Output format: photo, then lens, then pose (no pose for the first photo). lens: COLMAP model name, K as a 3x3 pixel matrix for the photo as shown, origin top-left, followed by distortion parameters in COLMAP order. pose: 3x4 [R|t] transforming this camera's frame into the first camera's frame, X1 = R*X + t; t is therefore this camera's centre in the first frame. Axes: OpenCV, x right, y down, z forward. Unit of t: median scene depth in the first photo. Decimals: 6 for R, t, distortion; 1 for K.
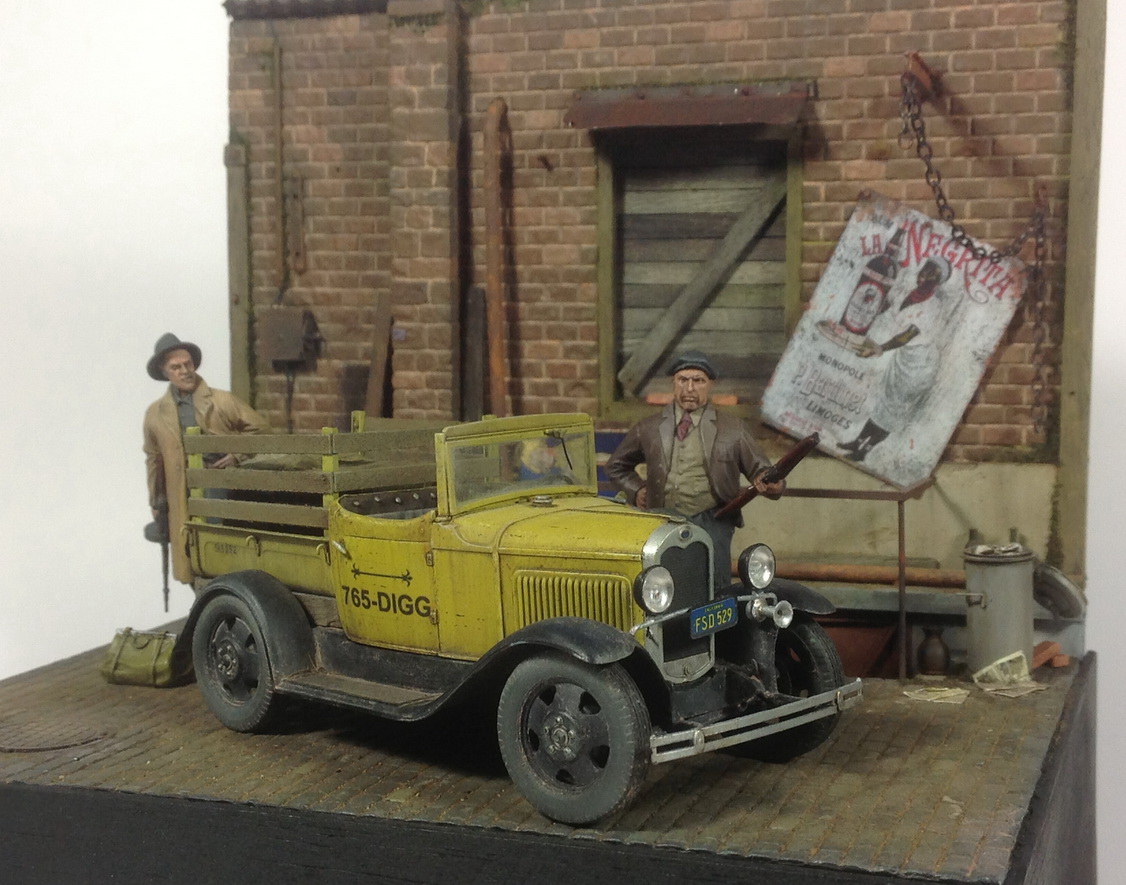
lens RADIAL K [[1641.1, 0, 392.6], [0, 1641.1, 440.7], [0, 0, 1]] dist [0.054091, -0.088093]
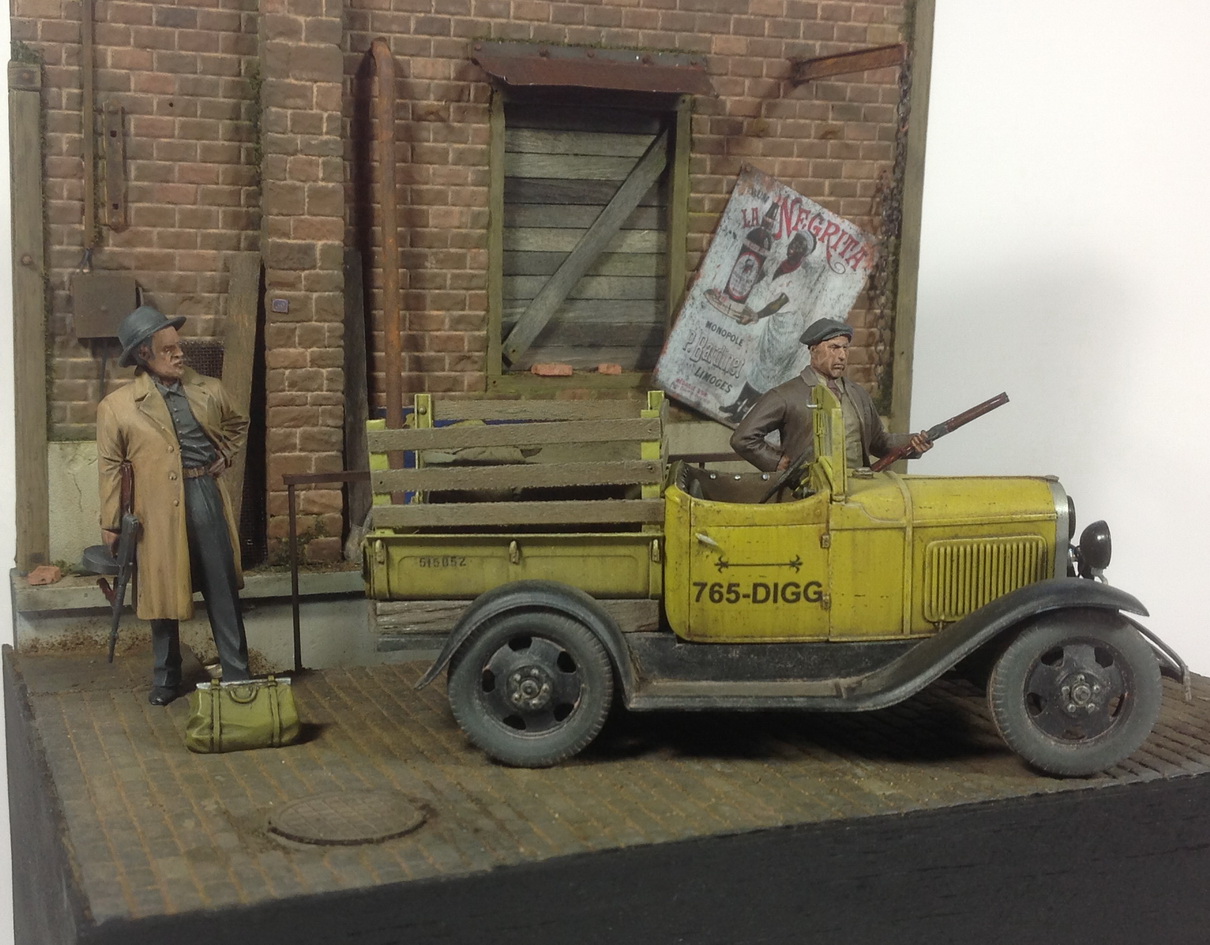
lens RADIAL K [[1763.5, 0, 421.9], [0, 1763.5, 470.6], [0, 0, 1]] dist [0.054091, -0.088093]
pose [[0.740069, -0.069577, 0.668923, -0.633686], [0.047476, 0.997558, 0.051234, -0.024904], [-0.670854, -0.006159, 0.741564, 0.298310]]
